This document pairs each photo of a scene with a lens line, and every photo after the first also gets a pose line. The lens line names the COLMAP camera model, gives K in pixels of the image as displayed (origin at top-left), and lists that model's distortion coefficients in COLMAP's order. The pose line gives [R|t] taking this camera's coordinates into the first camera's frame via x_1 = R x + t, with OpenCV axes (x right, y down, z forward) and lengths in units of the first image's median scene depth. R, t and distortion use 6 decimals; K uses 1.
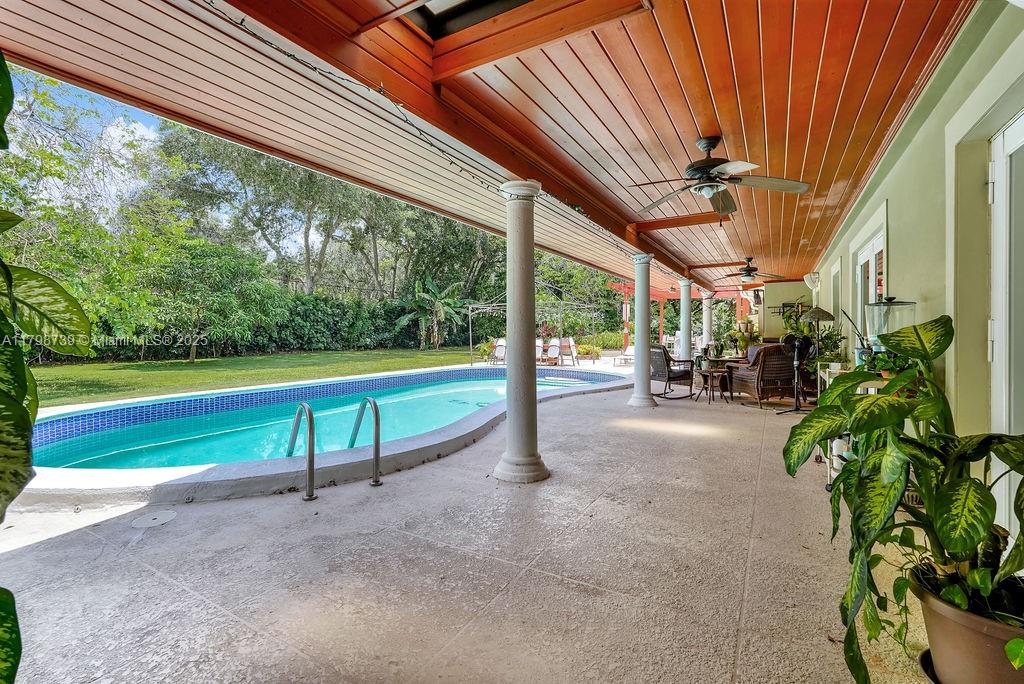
lens RADIAL K [[454.5, 0, 517.1], [0, 454.5, 334.2], [0, 0, 1]] dist [-0.010833, 0.001528]
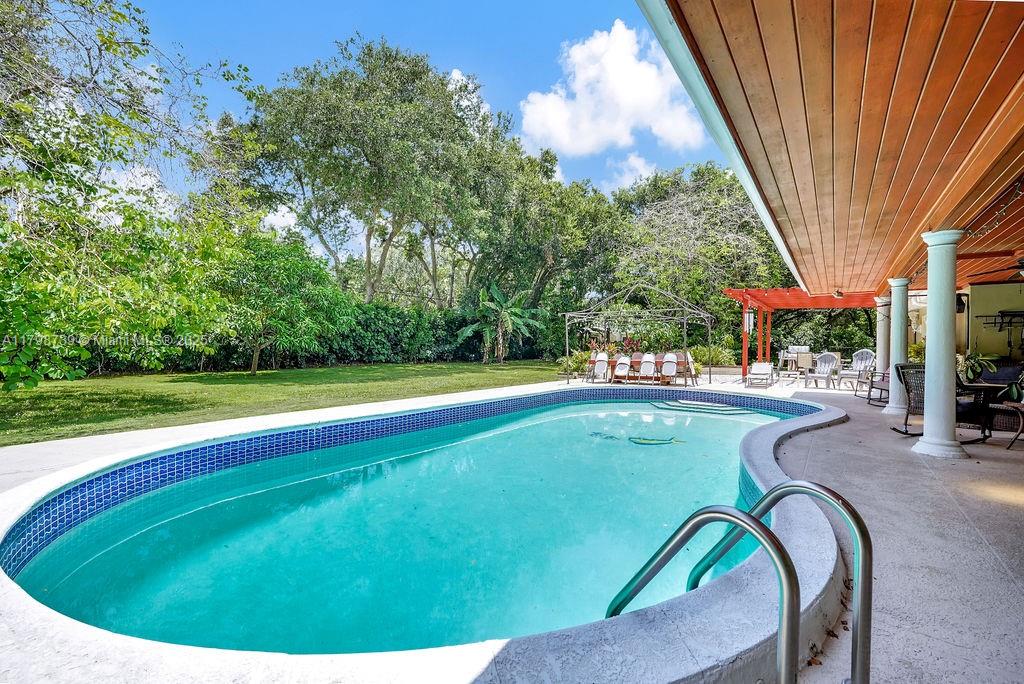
lens RADIAL K [[454.5, 0, 507.3], [0, 454.5, 350.3], [0, 0, 1]] dist [-0.010833, 0.001528]
pose [[0.996912, 0.011258, -0.077716, -0.103925], [-0.010855, 0.999925, 0.005606, 0.001829], [0.077773, -0.004745, 0.996960, 0.095864]]
